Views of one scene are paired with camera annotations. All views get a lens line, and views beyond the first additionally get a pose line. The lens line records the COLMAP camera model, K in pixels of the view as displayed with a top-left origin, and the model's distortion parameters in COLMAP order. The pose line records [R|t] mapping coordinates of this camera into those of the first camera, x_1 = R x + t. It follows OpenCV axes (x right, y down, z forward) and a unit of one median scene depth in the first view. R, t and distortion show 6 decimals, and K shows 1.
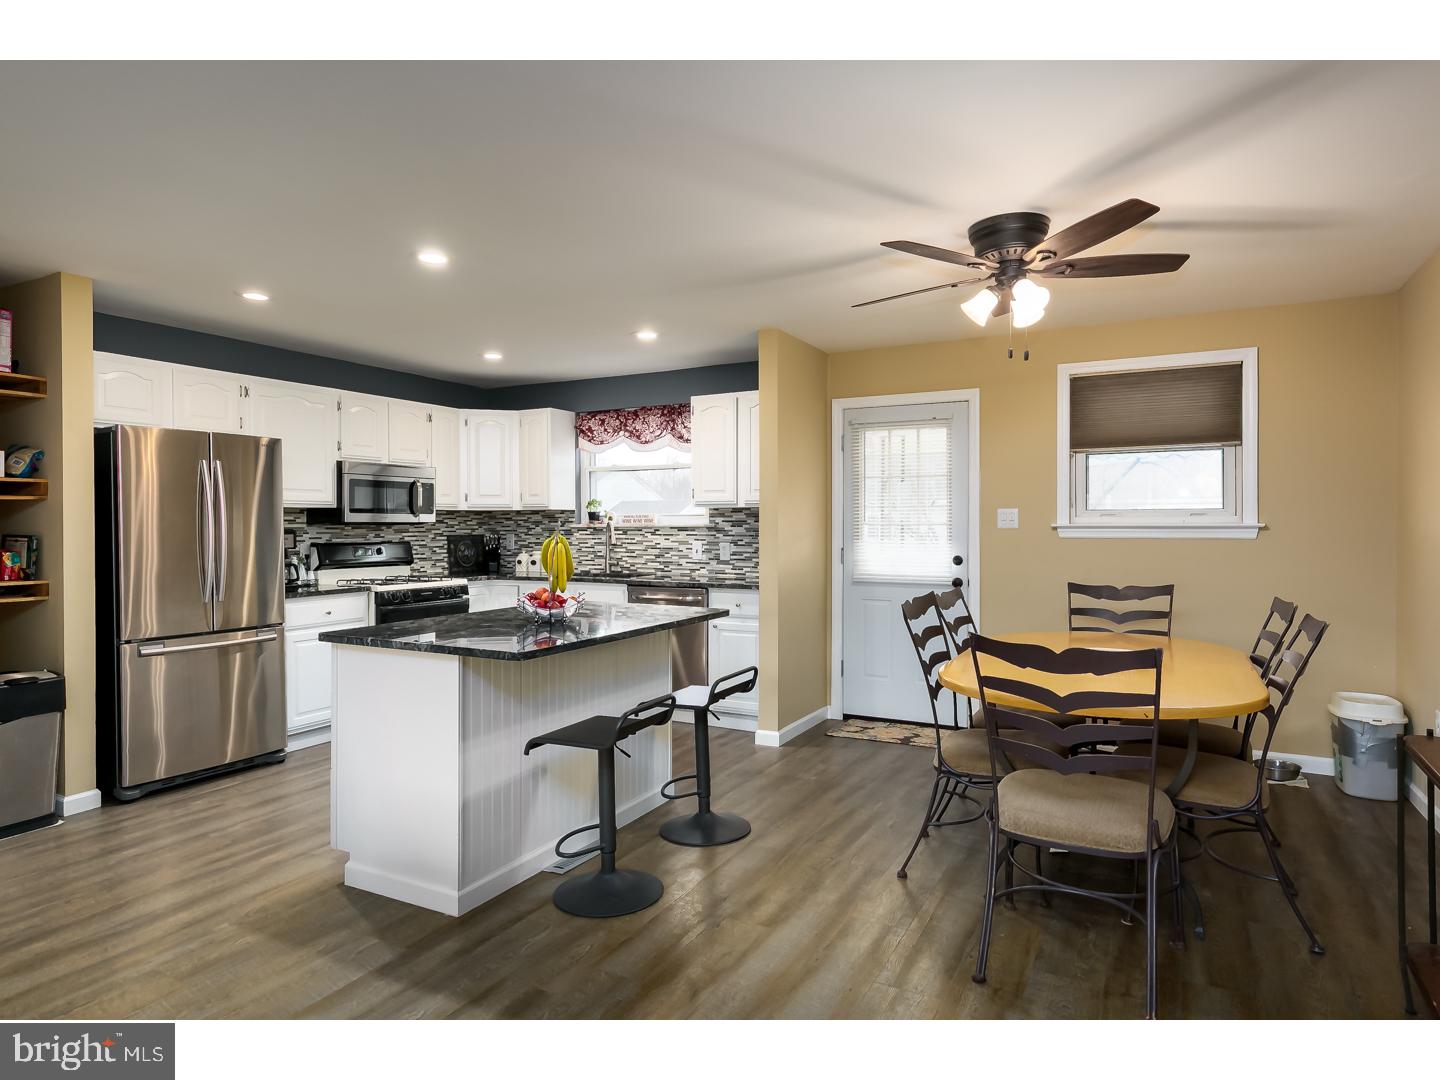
lens RADIAL K [[829.4, 0, 719.5], [0, 829.4, 527.4], [0, 0, 1]] dist [0.006391, -0.000200]
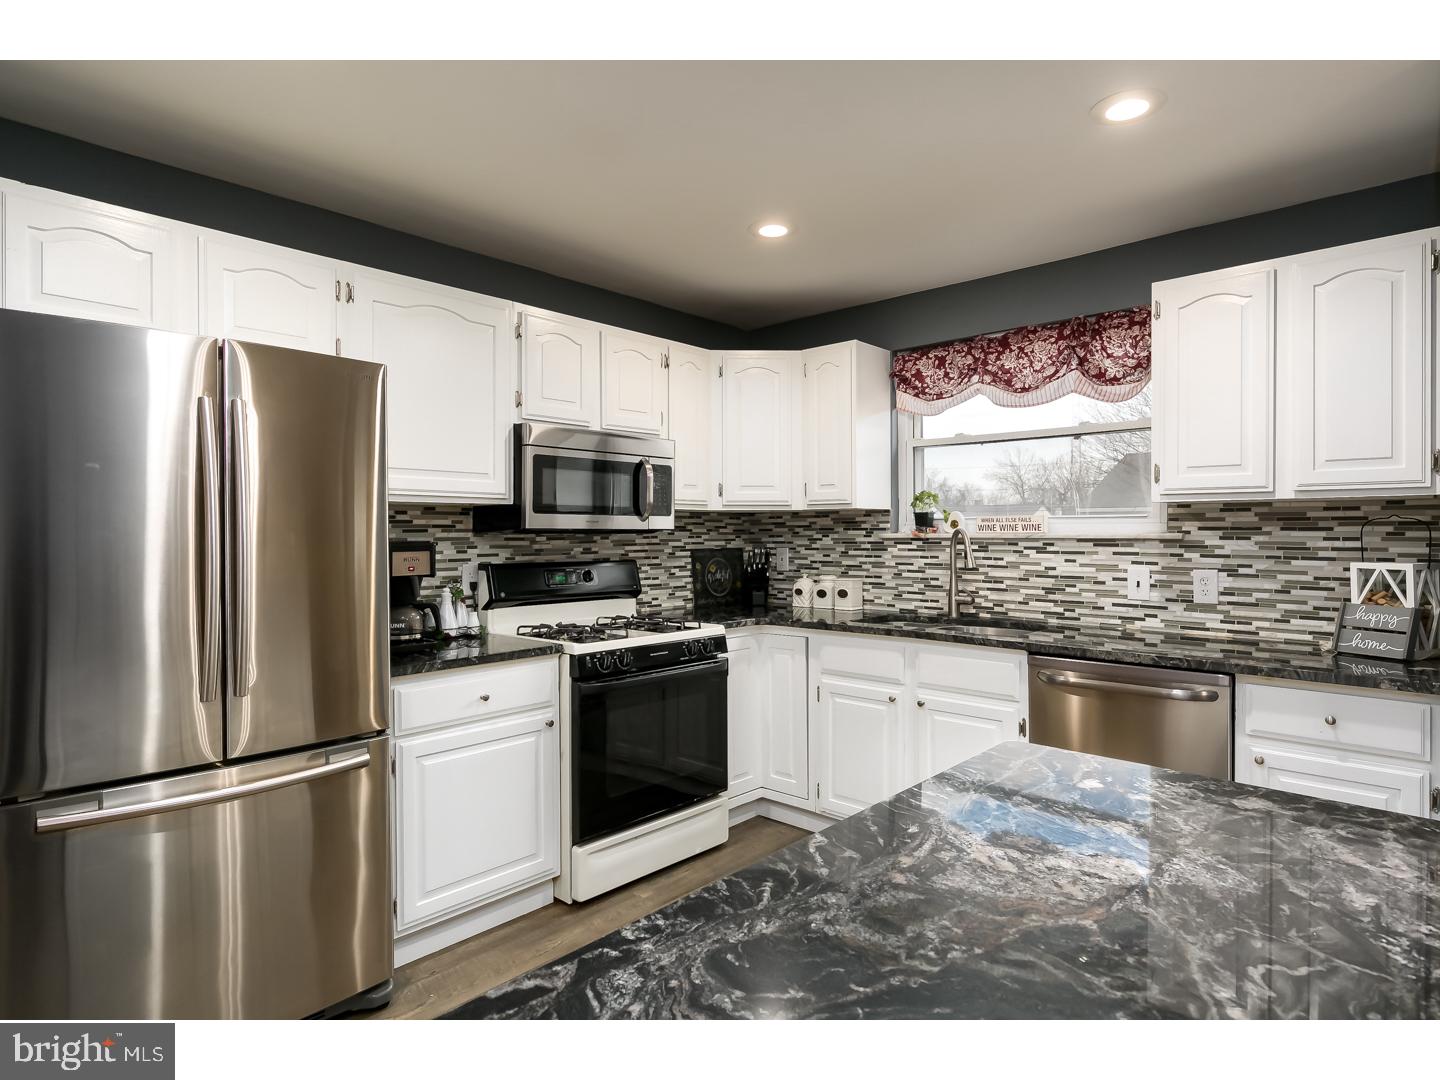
lens RADIAL K [[784.4, 0, 748.2], [0, 784.4, 531.0], [0, 0, 1]] dist [-0.000514, -0.000080]
pose [[0.972113, 0.002094, -0.234503, -0.150597], [-0.002924, 0.999991, -0.003190, -0.003328], [0.234494, 0.003787, 0.972110, 0.442207]]
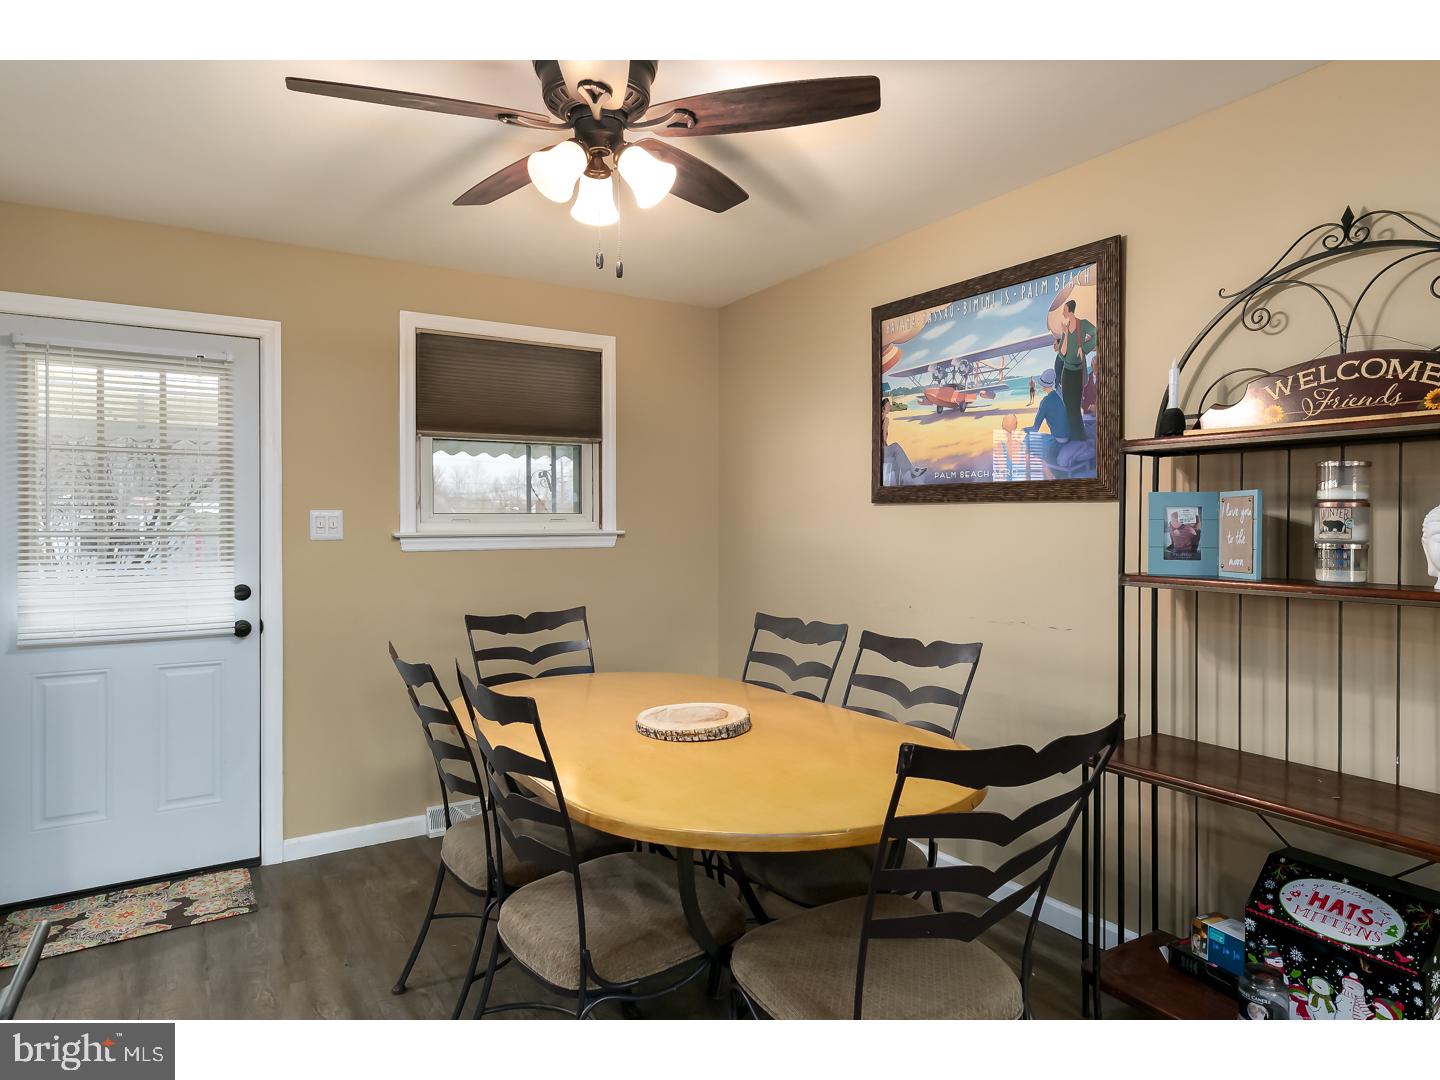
lens RADIAL K [[859.3, 0, 728.8], [0, 859.3, 526.0], [0, 0, 1]] dist [0.003890, -0.001089]
pose [[0.487867, -0.003506, 0.872911, -0.081147], [0.006180, 0.999981, 0.000562, -0.006670], [-0.872896, 0.005121, 0.487879, 0.307542]]
